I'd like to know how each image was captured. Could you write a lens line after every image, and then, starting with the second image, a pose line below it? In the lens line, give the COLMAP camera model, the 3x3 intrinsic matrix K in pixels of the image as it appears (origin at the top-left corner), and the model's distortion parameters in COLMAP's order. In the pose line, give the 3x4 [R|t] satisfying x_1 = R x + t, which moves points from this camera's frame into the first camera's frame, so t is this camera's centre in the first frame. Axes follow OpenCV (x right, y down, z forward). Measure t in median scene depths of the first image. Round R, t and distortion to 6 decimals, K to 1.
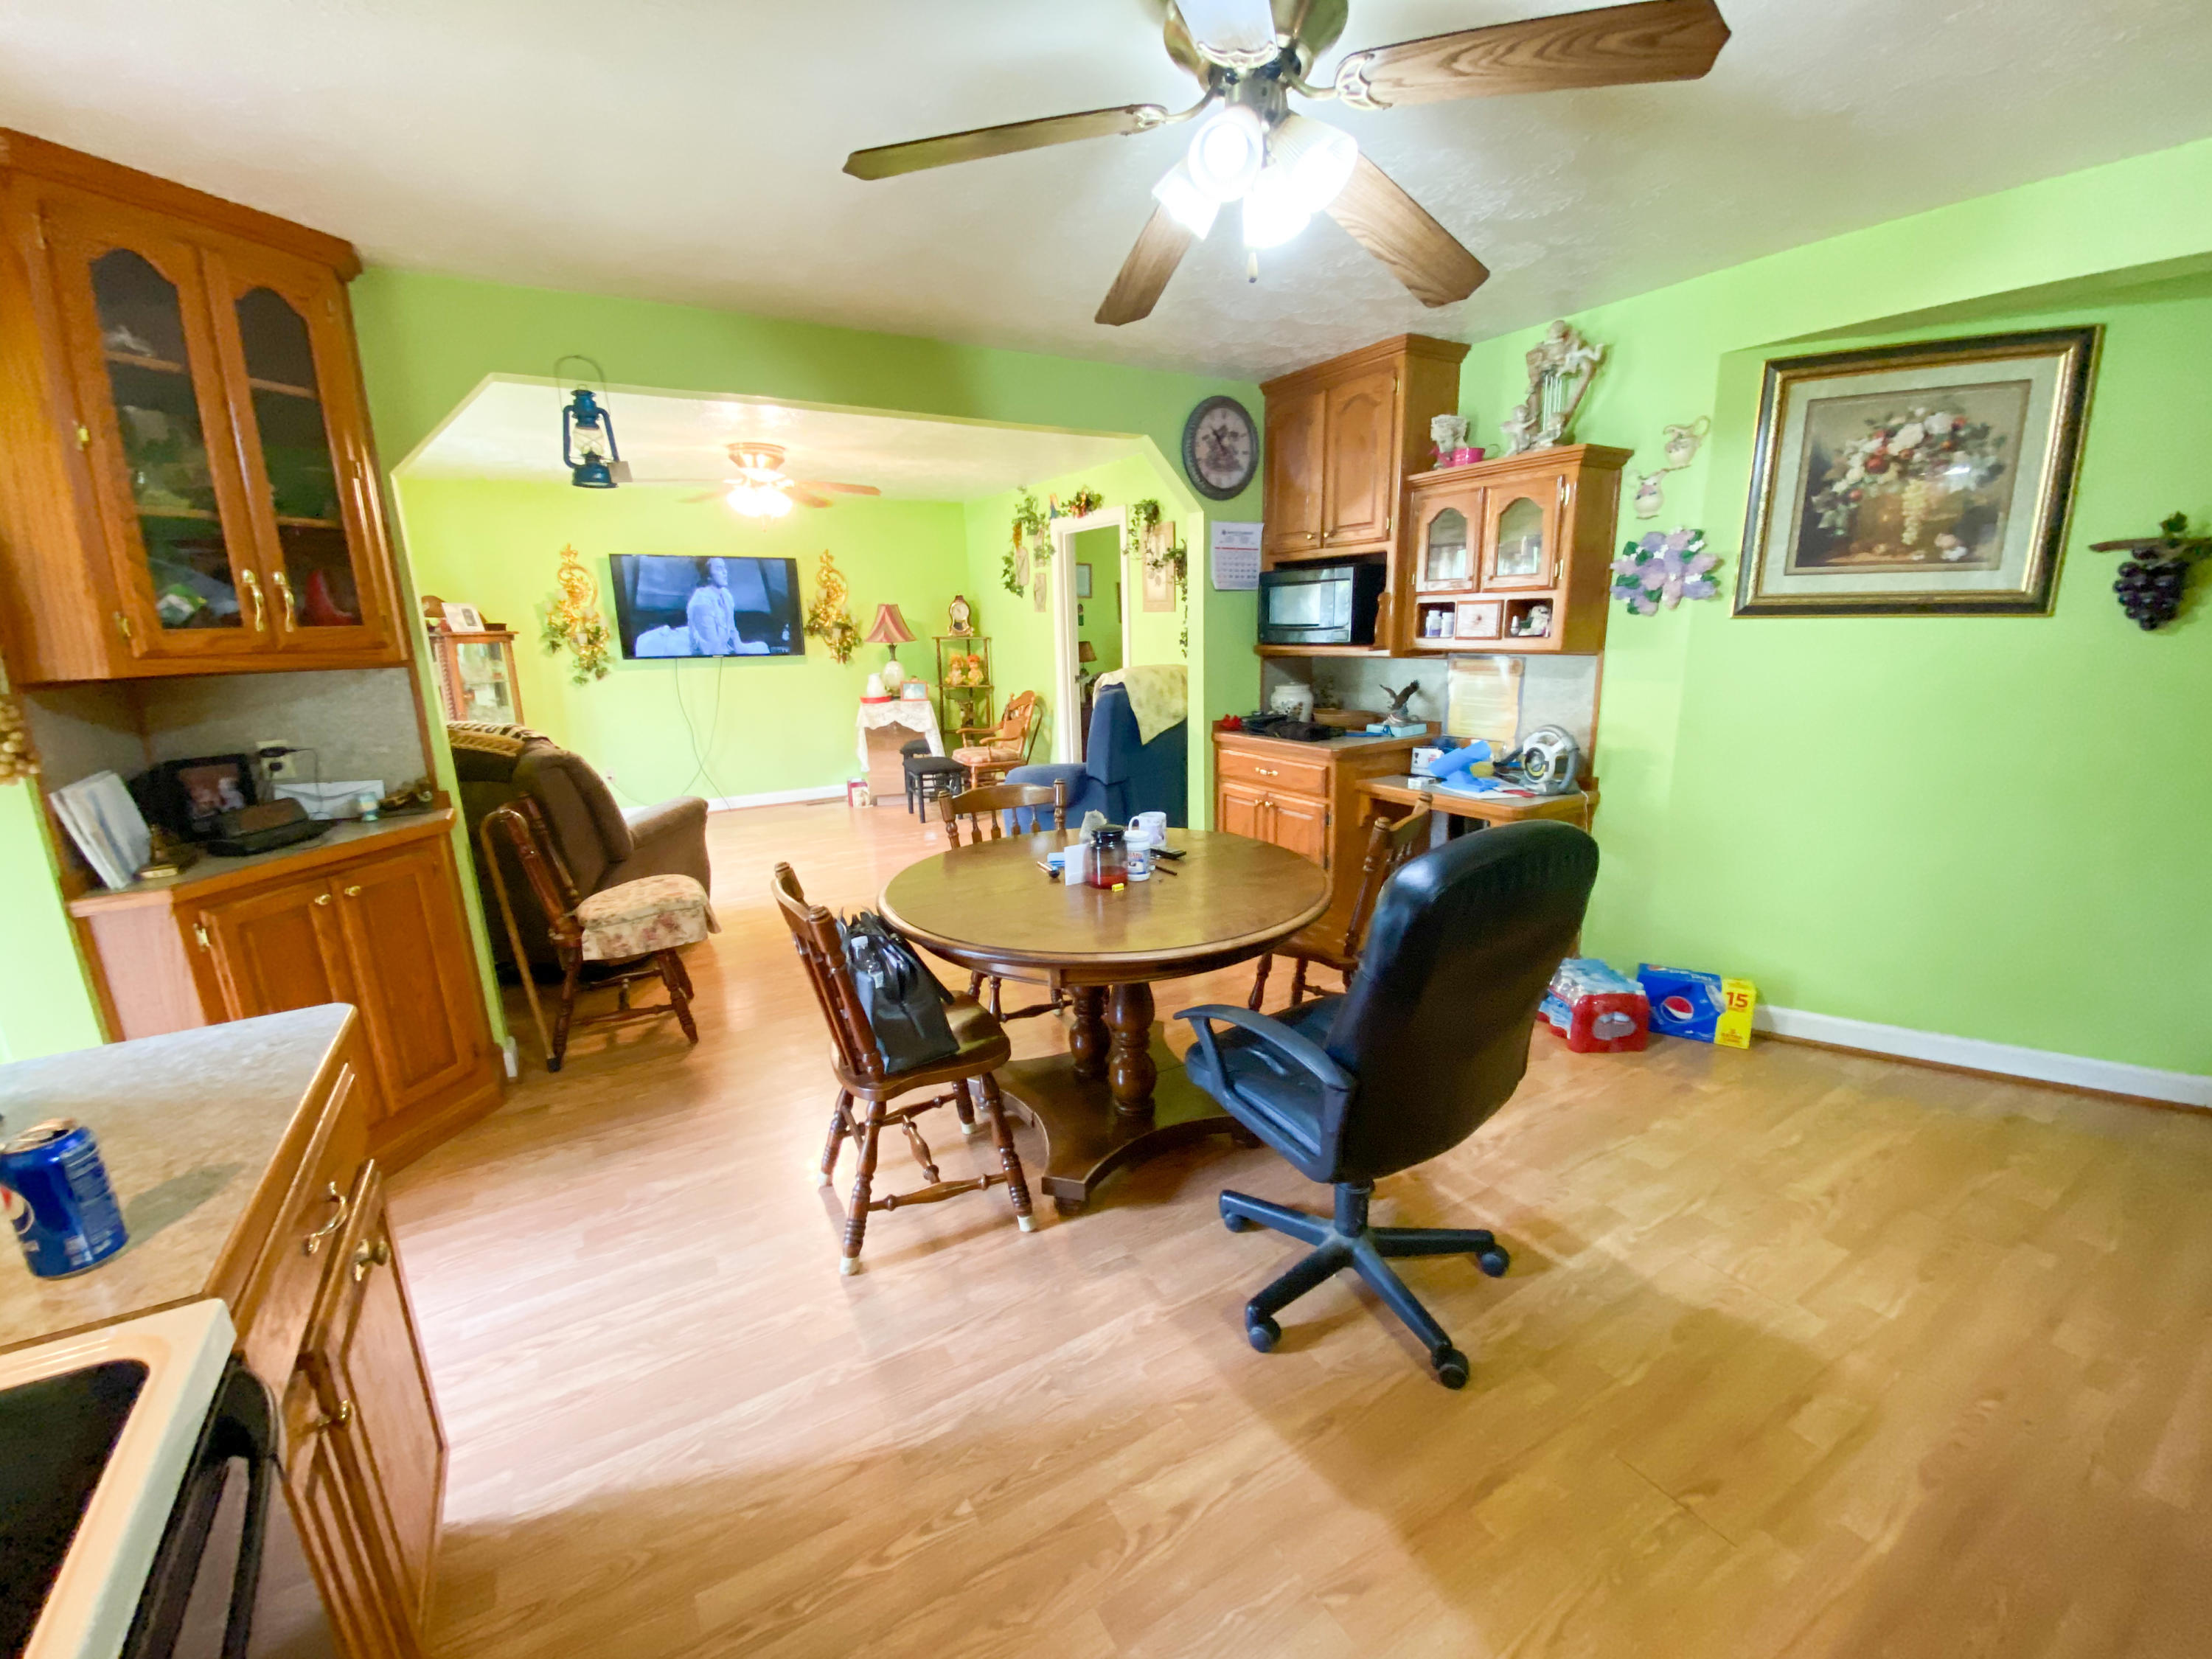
lens RADIAL K [[895.1, 0, 1112.4], [0, 895.1, 831.8], [0, 0, 1]] dist [0.021654, -0.023097]
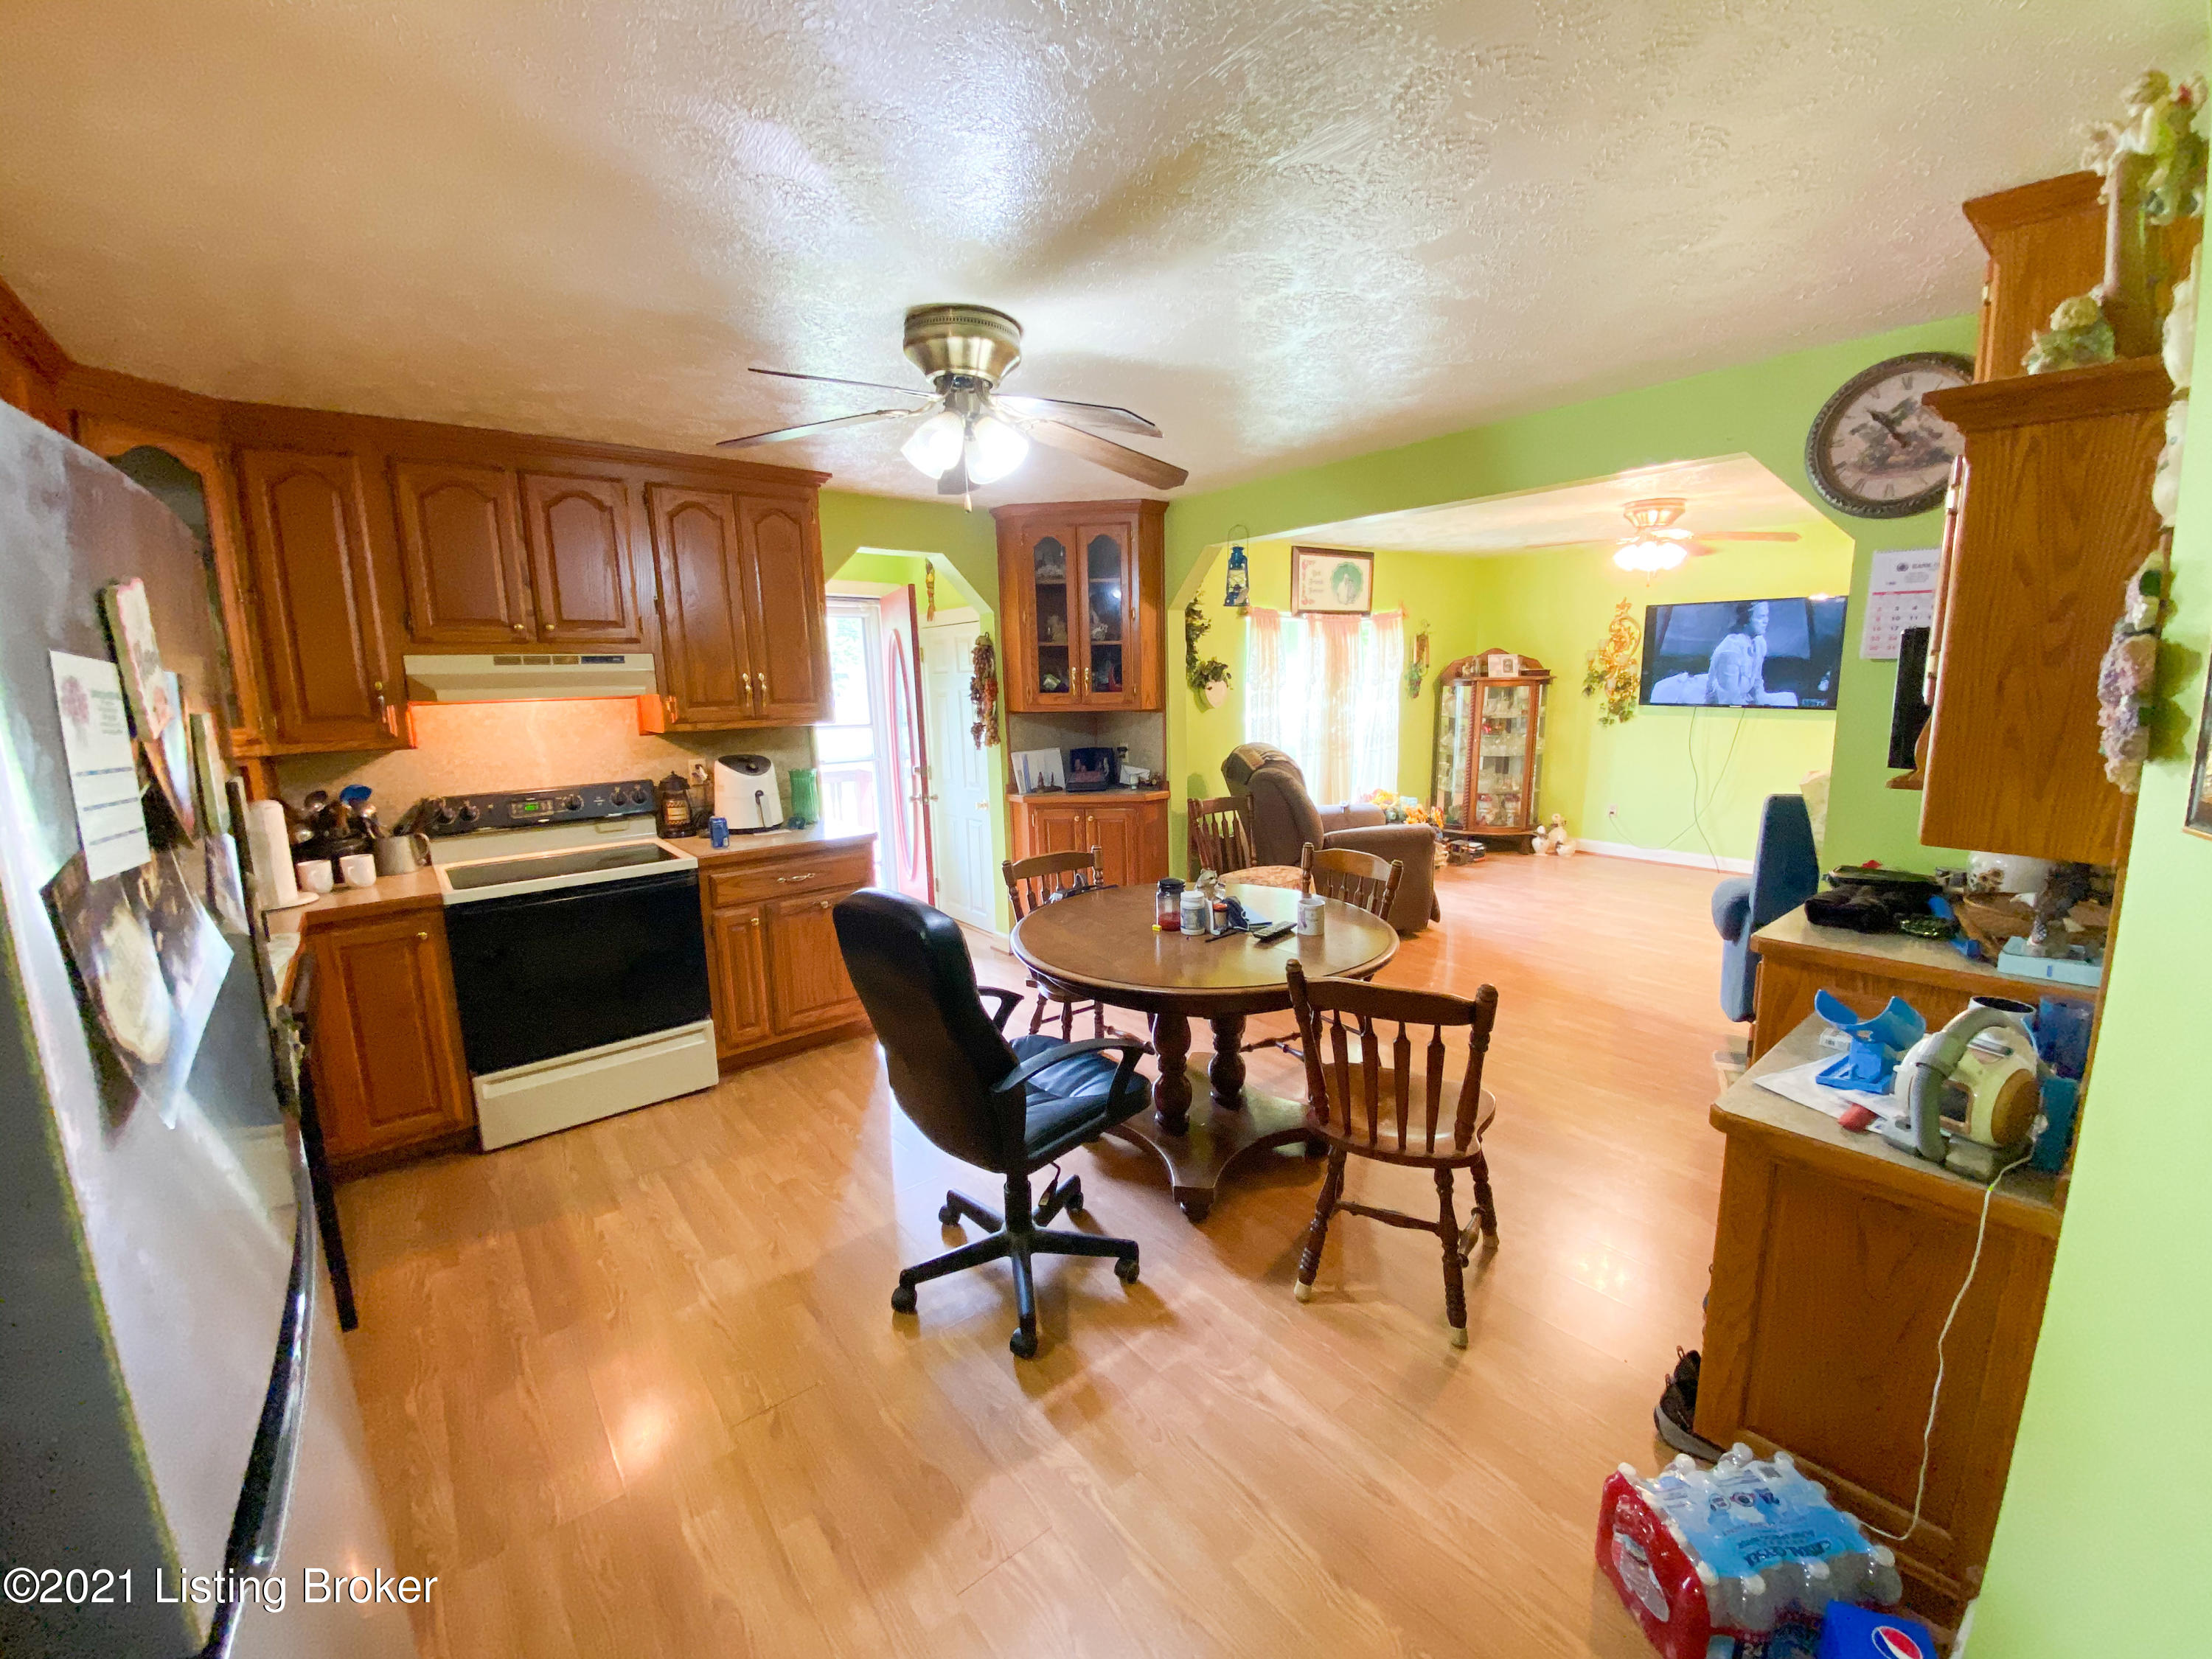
lens RADIAL K [[895.1, 0, 1112.4], [0, 895.1, 831.8], [0, 0, 1]] dist [0.021654, -0.023097]
pose [[0.133800, 0.194948, -0.971644, 0.431487], [-0.209887, 0.963793, 0.164471, -0.094734], [0.968527, 0.181930, 0.169872, 0.260643]]
